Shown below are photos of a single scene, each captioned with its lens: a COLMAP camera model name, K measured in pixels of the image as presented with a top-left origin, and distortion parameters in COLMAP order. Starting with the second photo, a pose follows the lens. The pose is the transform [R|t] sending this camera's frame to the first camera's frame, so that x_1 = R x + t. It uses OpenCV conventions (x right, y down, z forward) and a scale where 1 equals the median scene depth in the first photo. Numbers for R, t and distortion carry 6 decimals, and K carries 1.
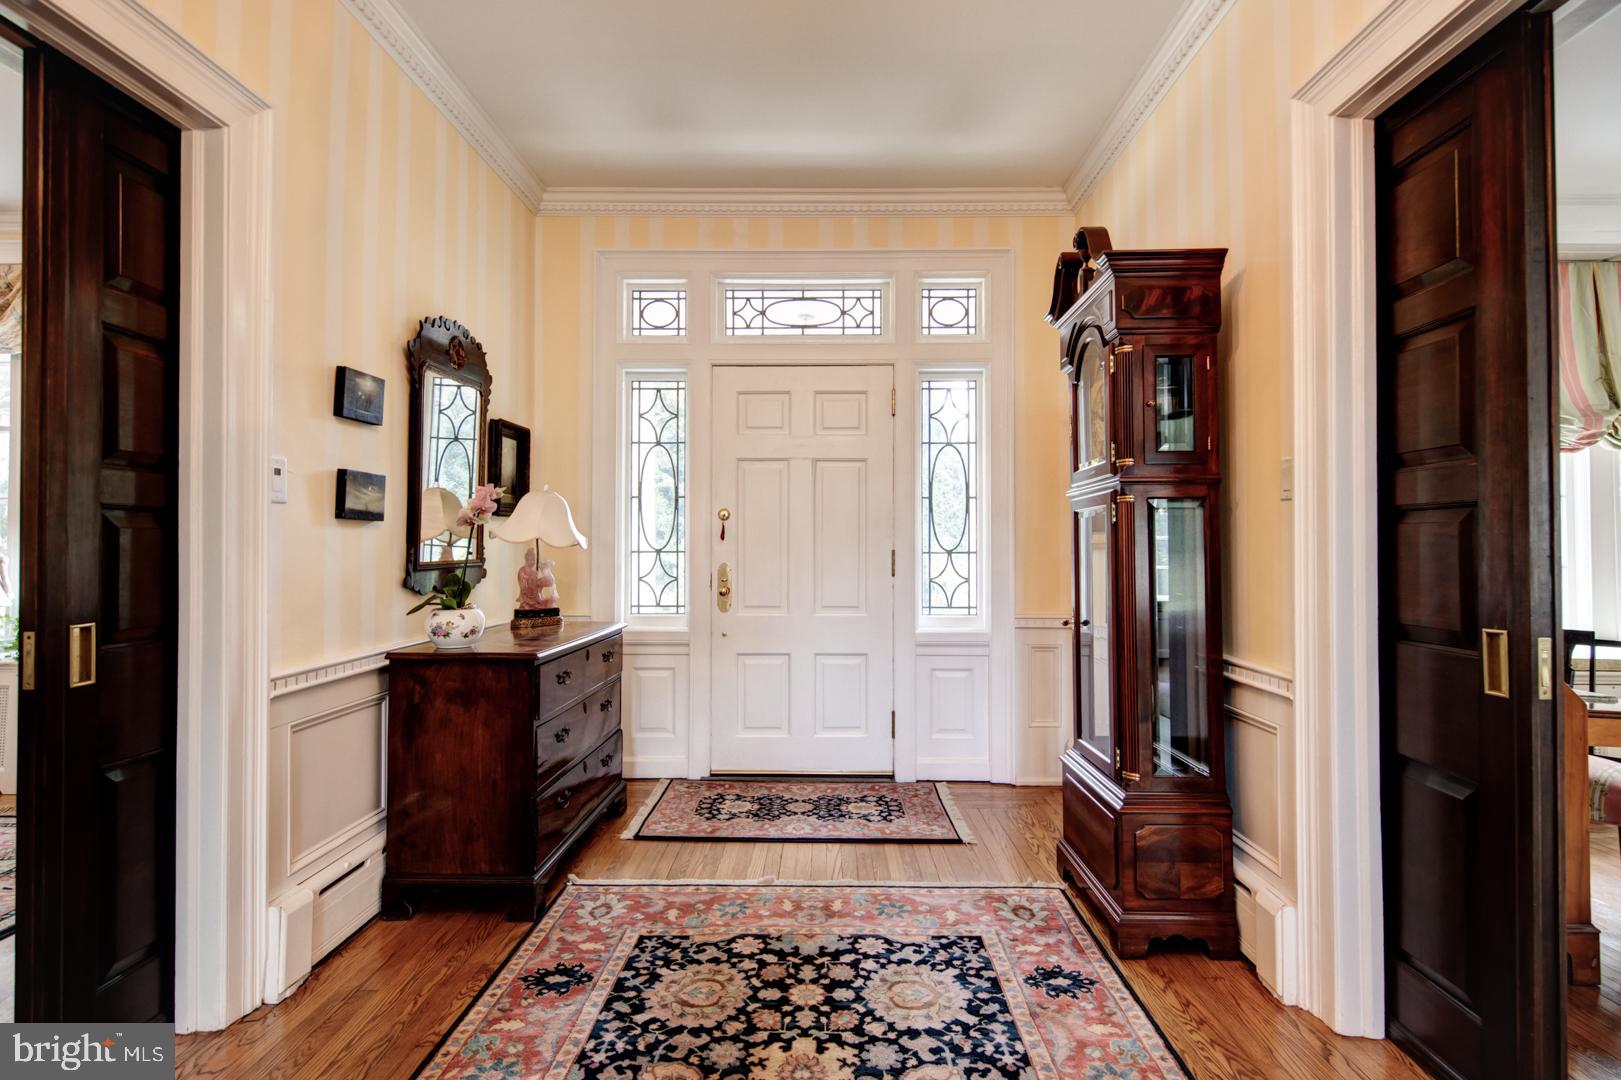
lens RADIAL K [[774.6, 0, 812.4], [0, 774.6, 538.8], [0, 0, 1]] dist [0.006371, -0.005110]
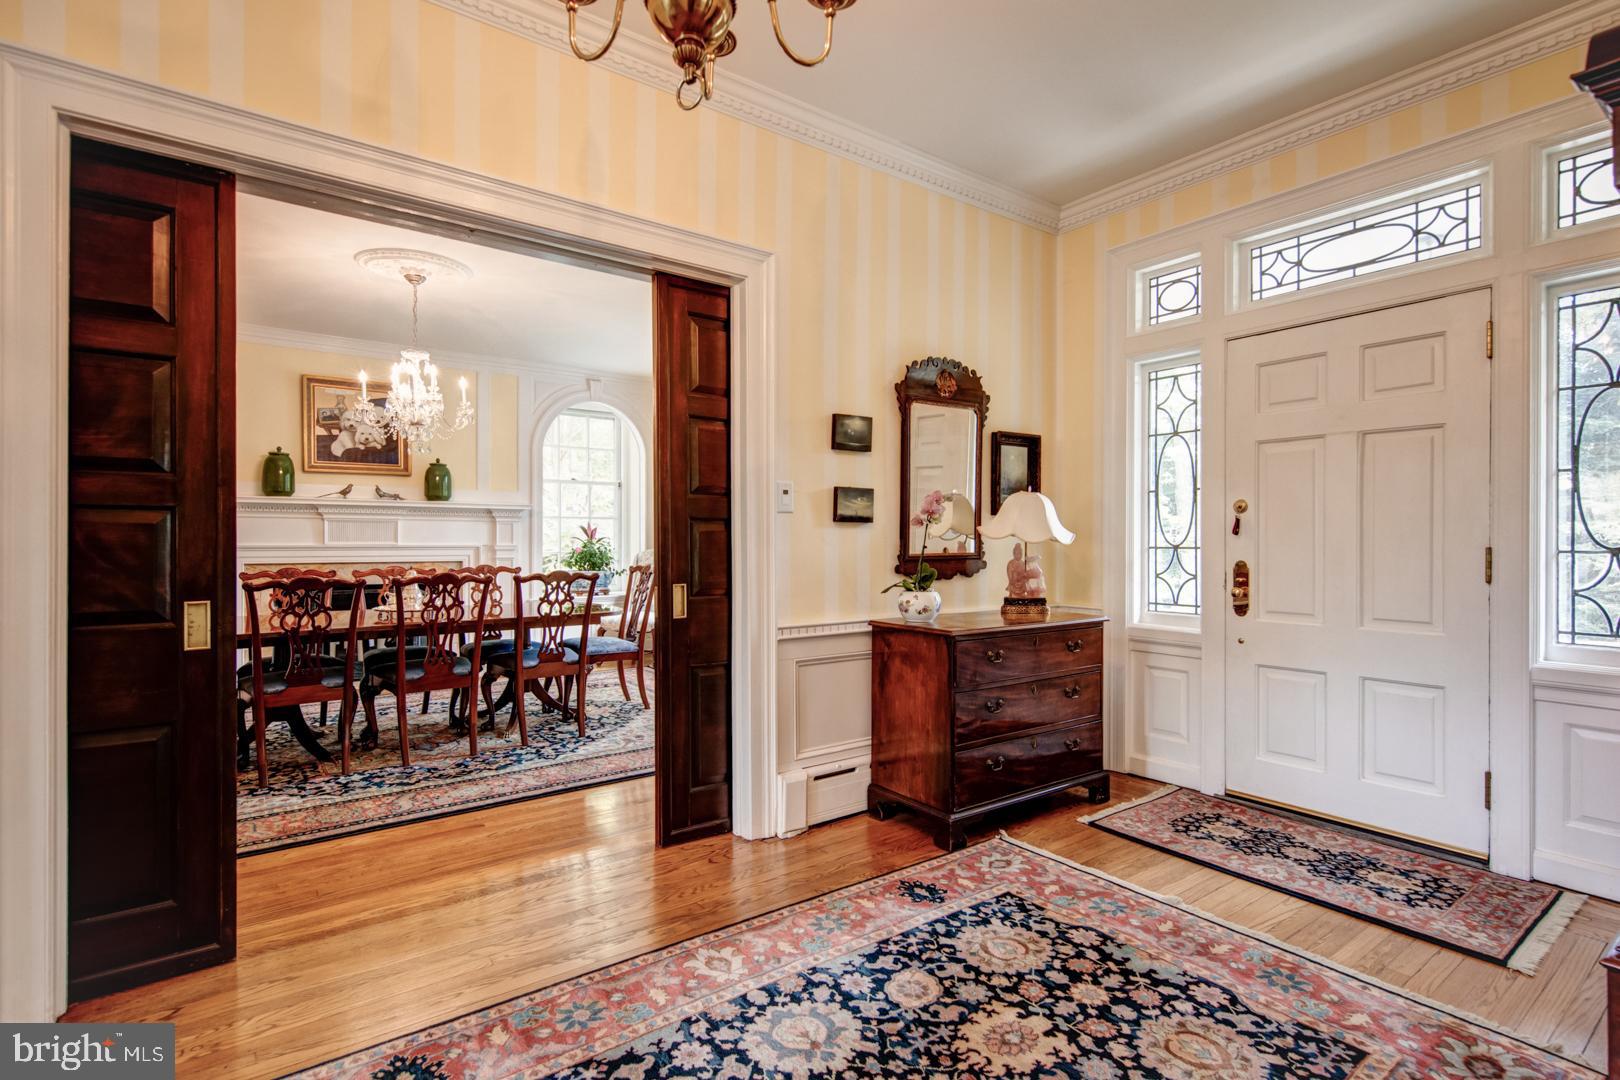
lens RADIAL K [[774.2, 0, 800.0], [0, 774.2, 548.3], [0, 0, 1]] dist [0.006371, -0.005110]
pose [[0.597359, 0.006624, -0.801946, 0.454367], [0.007096, 0.999883, 0.013545, 0.002409], [0.801942, -0.013782, 0.597243, 0.097909]]
